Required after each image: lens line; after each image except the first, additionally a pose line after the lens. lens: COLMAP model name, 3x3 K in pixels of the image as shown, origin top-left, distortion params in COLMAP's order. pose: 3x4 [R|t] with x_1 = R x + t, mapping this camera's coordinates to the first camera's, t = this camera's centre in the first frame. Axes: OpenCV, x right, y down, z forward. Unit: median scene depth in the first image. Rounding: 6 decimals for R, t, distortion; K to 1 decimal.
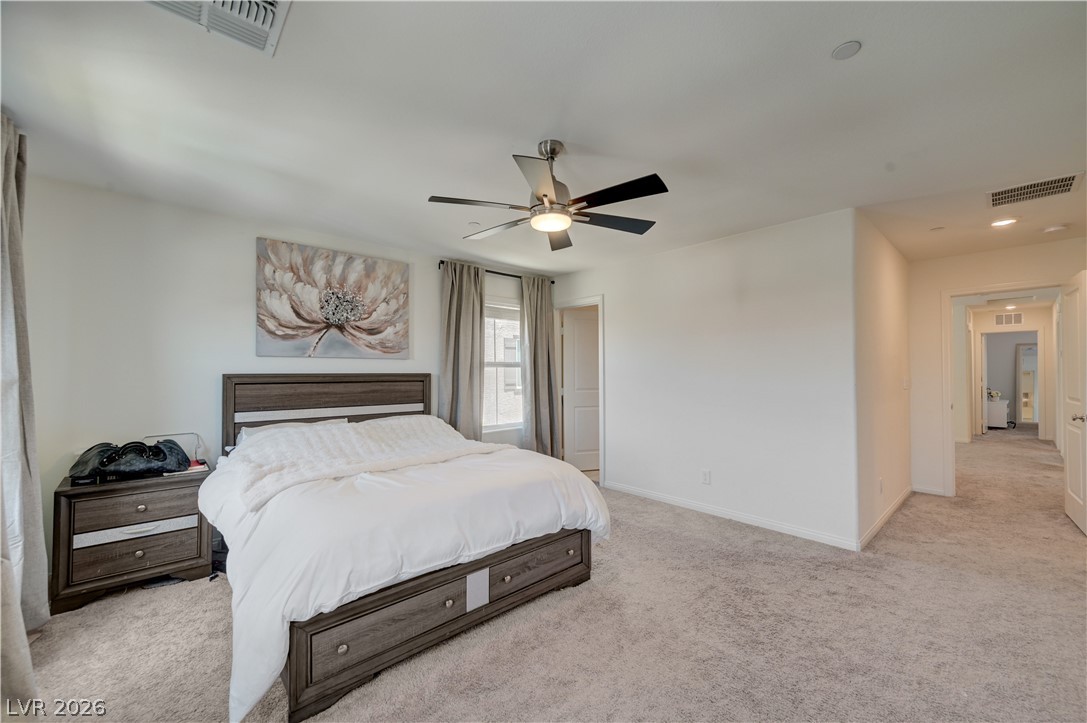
lens RADIAL K [[427.7, 0, 547.0], [0, 427.7, 364.2], [0, 0, 1]] dist [0.001434, -0.000882]
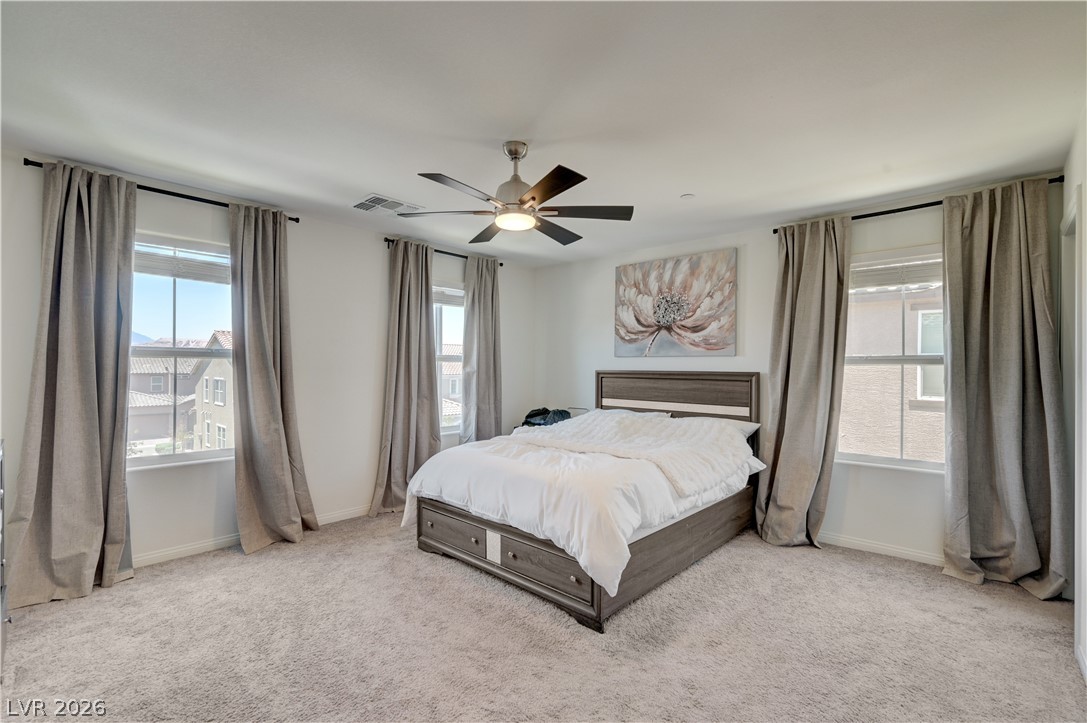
lens RADIAL K [[477.7, 0, 540.5], [0, 477.7, 358.2], [0, 0, 1]] dist [0.003659, 0.000086]
pose [[0.081245, -0.014587, -0.996587, 0.693956], [0.011845, 0.999836, -0.013669, 0.002143], [0.996624, -0.010694, 0.081405, 0.580267]]
